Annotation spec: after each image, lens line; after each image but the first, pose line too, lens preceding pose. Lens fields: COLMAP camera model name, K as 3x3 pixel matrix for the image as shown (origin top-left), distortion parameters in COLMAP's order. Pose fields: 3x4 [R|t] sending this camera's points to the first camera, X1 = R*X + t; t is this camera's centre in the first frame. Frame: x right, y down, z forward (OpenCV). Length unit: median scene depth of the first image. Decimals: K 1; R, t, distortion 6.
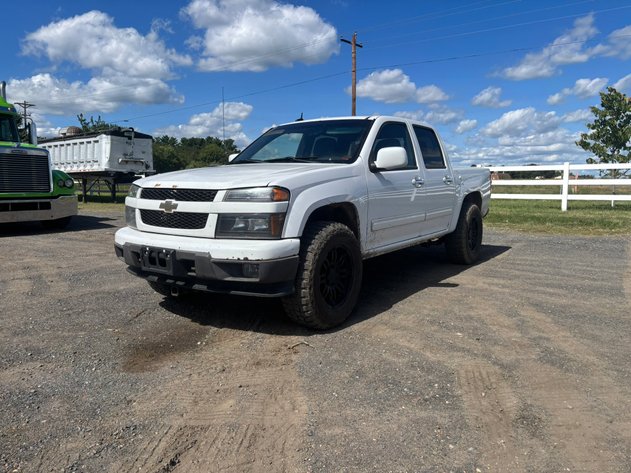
lens RADIAL K [[478.9, 0, 311.3], [0, 478.9, 234.3], [0, 0, 1]] dist [0.038231, -0.036206]
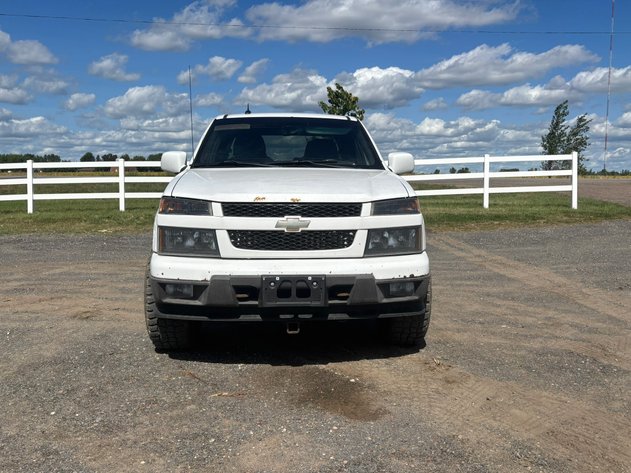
lens RADIAL K [[625.5, 0, 328.3], [0, 625.5, 243.9], [0, 0, 1]] dist [0.024120, 0.000000]
pose [[0.773966, -0.068624, 0.629498, -0.222141], [0.068013, 0.997369, 0.025104, -0.011401], [-0.629564, 0.023384, 0.776597, 0.034766]]
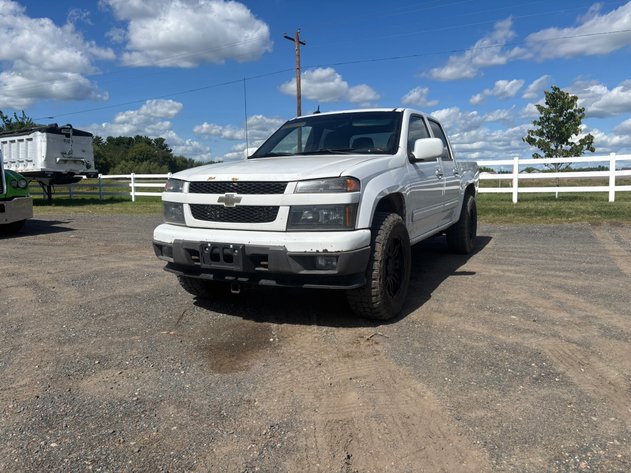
lens RADIAL K [[478.9, 0, 312.9], [0, 478.9, 242.3], [0, 0, 1]] dist [0.038231, -0.036206]
pose [[0.990238, -0.032619, 0.135519, -0.064038], [0.030096, 0.999334, 0.020623, 0.002746], [-0.136101, -0.016343, 0.990560, 0.007584]]
